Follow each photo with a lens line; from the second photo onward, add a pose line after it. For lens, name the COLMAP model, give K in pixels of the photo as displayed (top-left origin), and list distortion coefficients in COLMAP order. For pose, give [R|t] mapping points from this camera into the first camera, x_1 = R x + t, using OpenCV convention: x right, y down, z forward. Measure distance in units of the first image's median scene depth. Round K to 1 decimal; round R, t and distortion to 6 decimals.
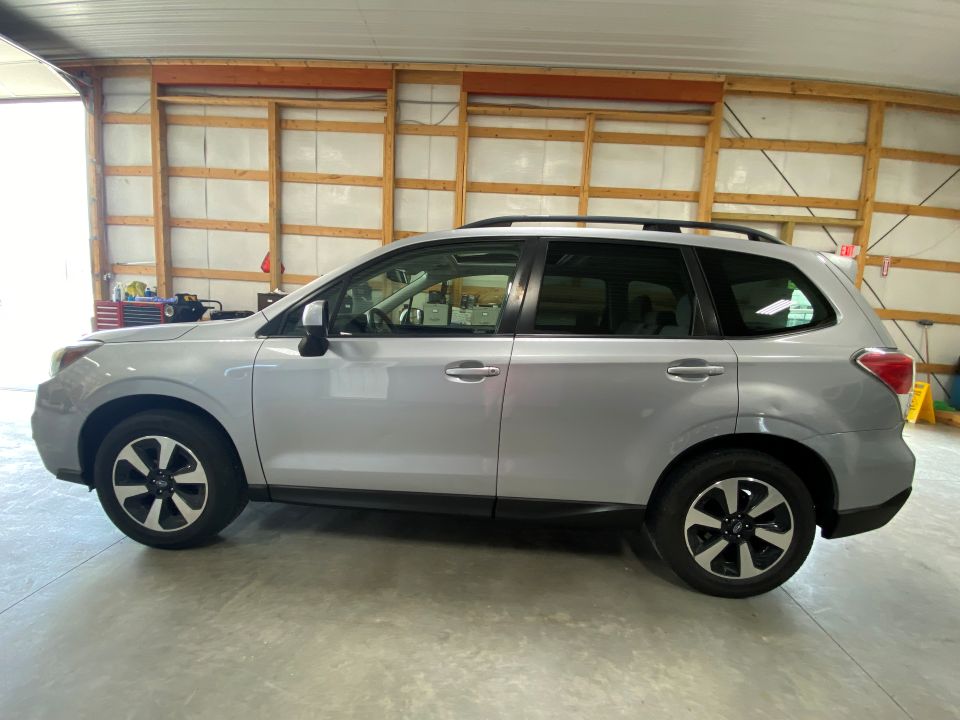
lens RADIAL K [[394.4, 0, 477.1], [0, 394.4, 365.4], [0, 0, 1]] dist [-0.009311, -0.002360]
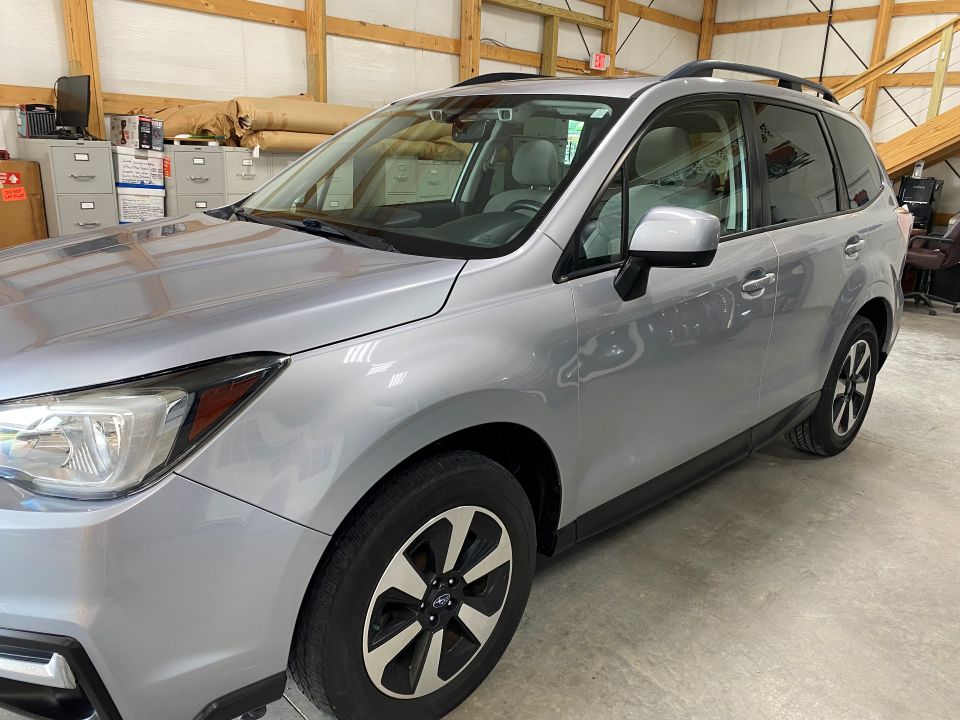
lens RADIAL K [[727.9, 0, 465.1], [0, 727.9, 359.8], [0, 0, 1]] dist [0.020658, -0.013426]
pose [[0.685607, -0.227816, 0.691407, -1.375831], [0.094310, 0.969563, 0.225949, -0.206835], [-0.721837, -0.089705, 0.686225, 0.368353]]
